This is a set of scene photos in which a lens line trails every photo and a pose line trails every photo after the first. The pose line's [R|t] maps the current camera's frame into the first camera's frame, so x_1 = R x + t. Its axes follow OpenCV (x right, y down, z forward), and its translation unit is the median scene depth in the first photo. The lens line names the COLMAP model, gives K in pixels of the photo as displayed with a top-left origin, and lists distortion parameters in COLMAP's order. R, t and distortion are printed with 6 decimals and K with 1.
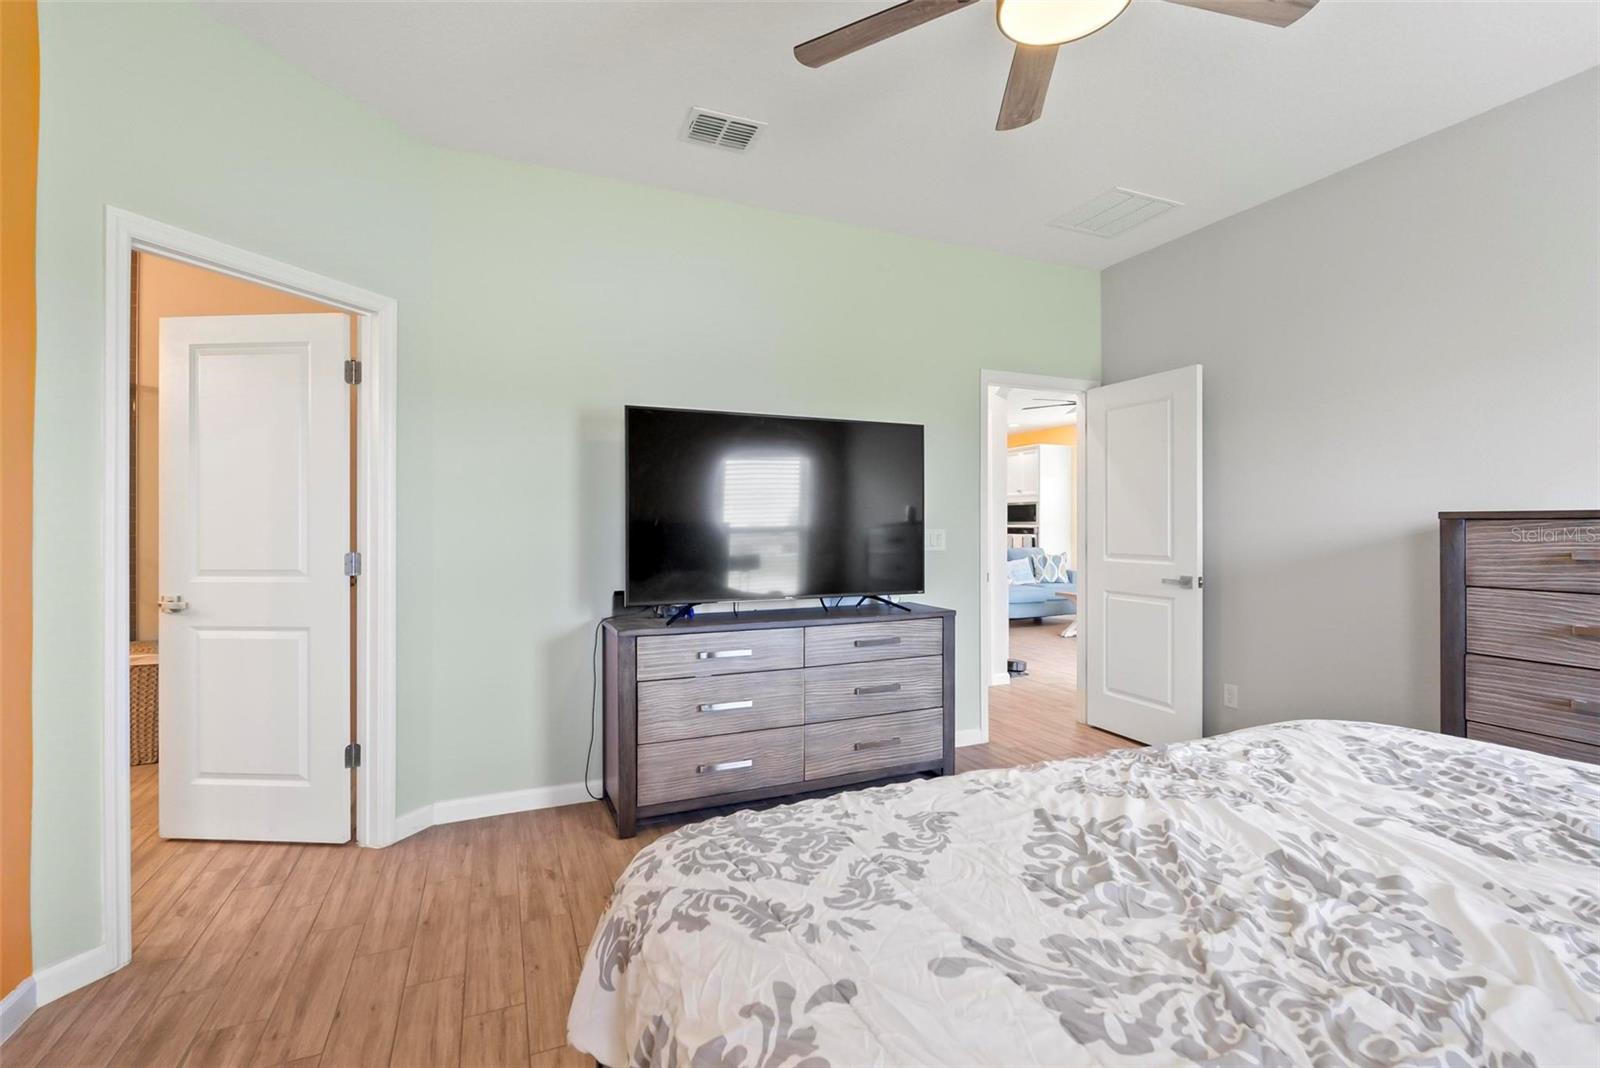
lens RADIAL K [[706.6, 0, 802.7], [0, 706.6, 528.0], [0, 0, 1]] dist [-0.005231, 0.000313]
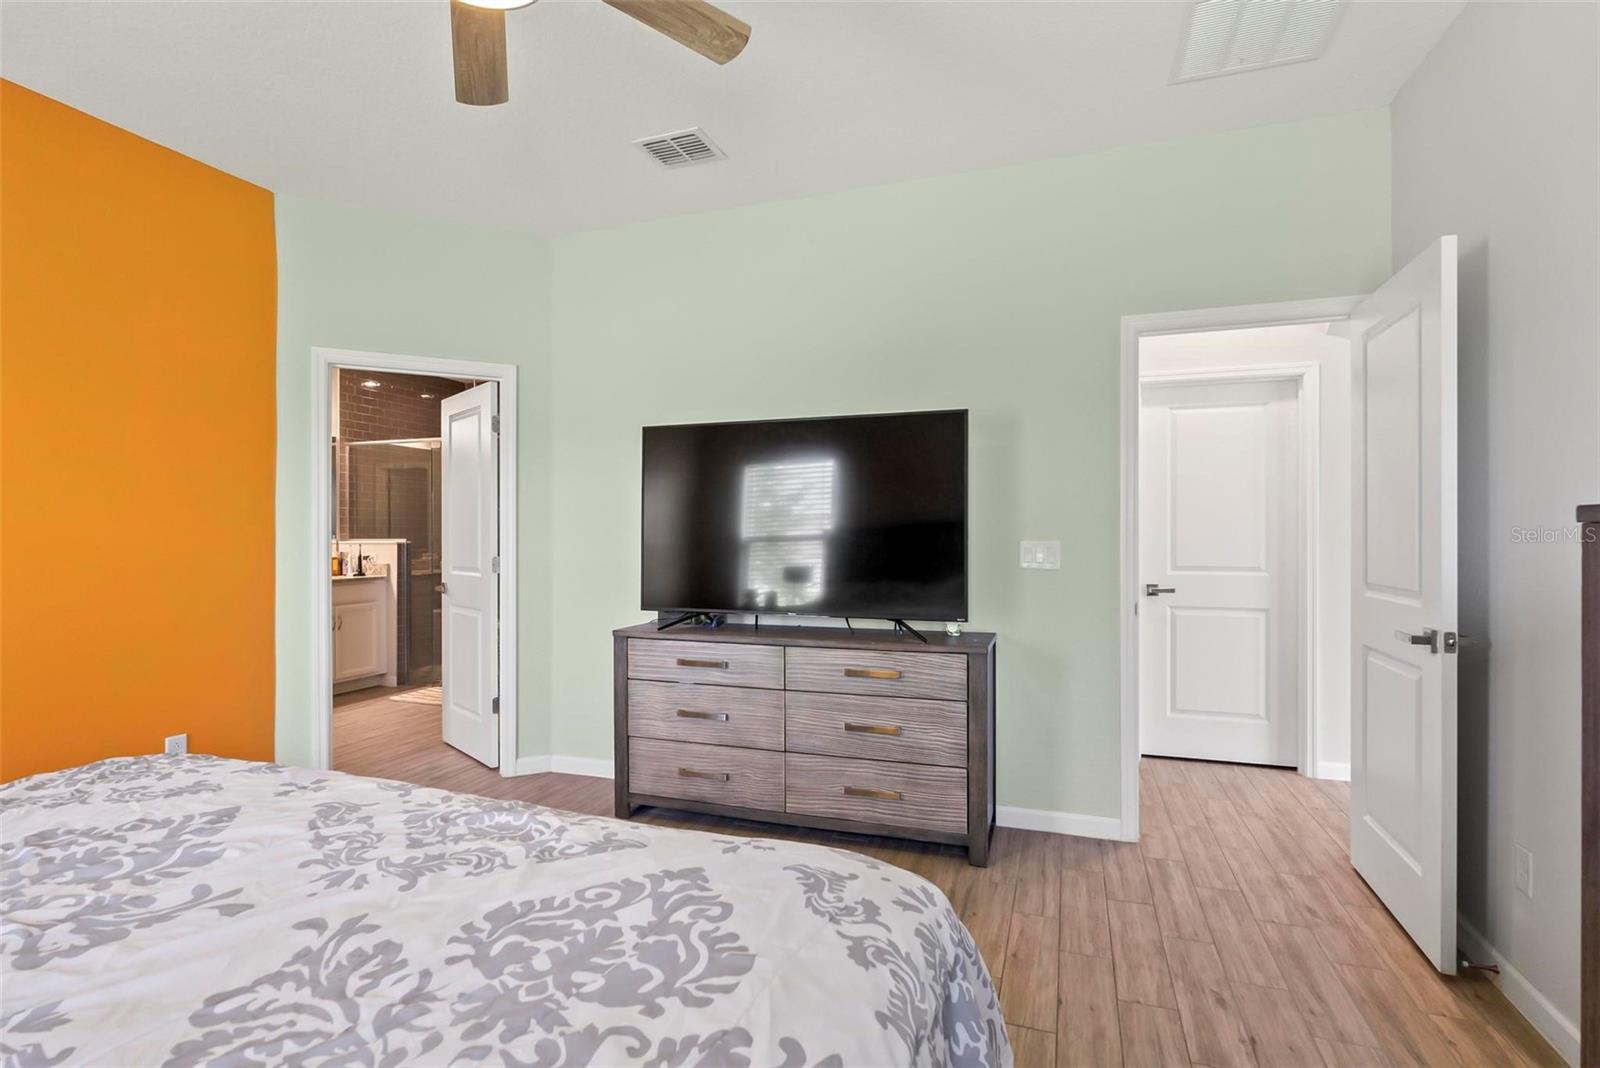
lens RADIAL K [[780.3, 0, 797.2], [0, 780.3, 536.4], [0, 0, 1]] dist [-0.014212, 0.005991]
pose [[0.733650, 0.003080, -0.679521, 0.680528], [-0.000975, 0.999993, 0.003479, -0.007033], [0.679527, -0.001890, 0.733648, 0.252213]]
